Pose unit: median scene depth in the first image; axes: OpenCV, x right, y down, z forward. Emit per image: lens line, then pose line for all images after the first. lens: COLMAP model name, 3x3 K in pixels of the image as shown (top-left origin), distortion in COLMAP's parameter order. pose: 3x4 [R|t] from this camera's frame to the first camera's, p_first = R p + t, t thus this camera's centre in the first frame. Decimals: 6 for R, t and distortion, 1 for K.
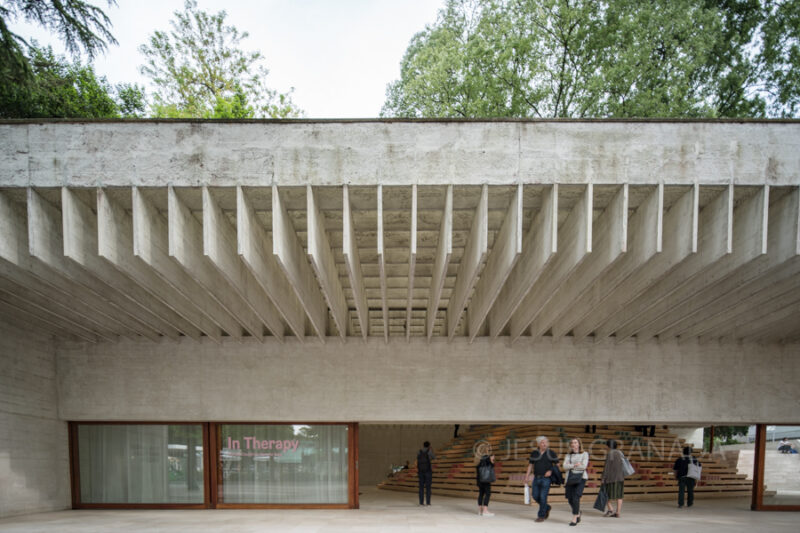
lens RADIAL K [[398.1, 0, 399.9], [0, 398.1, 281.7], [0, 0, 1]] dist [-0.012793, 0.002127]
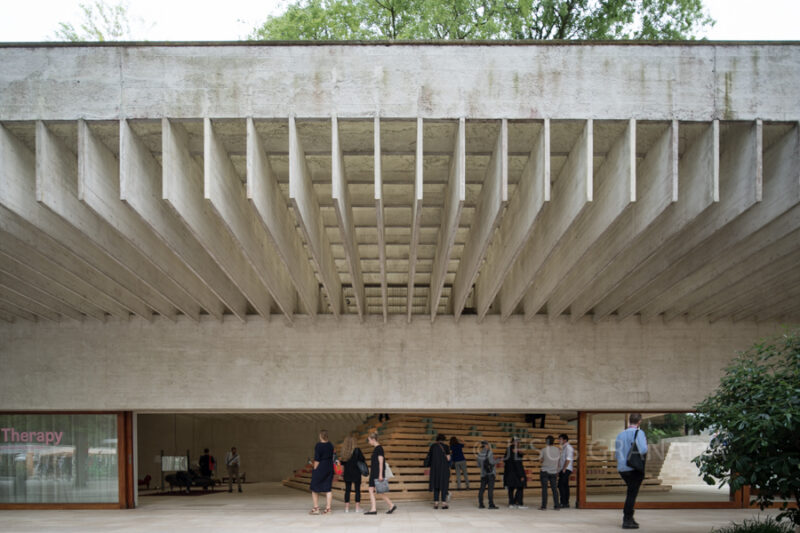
lens RADIAL K [[384.3, 0, 400.0], [0, 384.3, 266.5], [0, 0, 1]] dist [-0.008305, 0.000827]
pose [[0.999973, -0.005600, 0.004820, 0.529630], [0.005765, 0.999373, -0.034926, 0.059913], [-0.004621, 0.034953, 0.999378, 0.116232]]
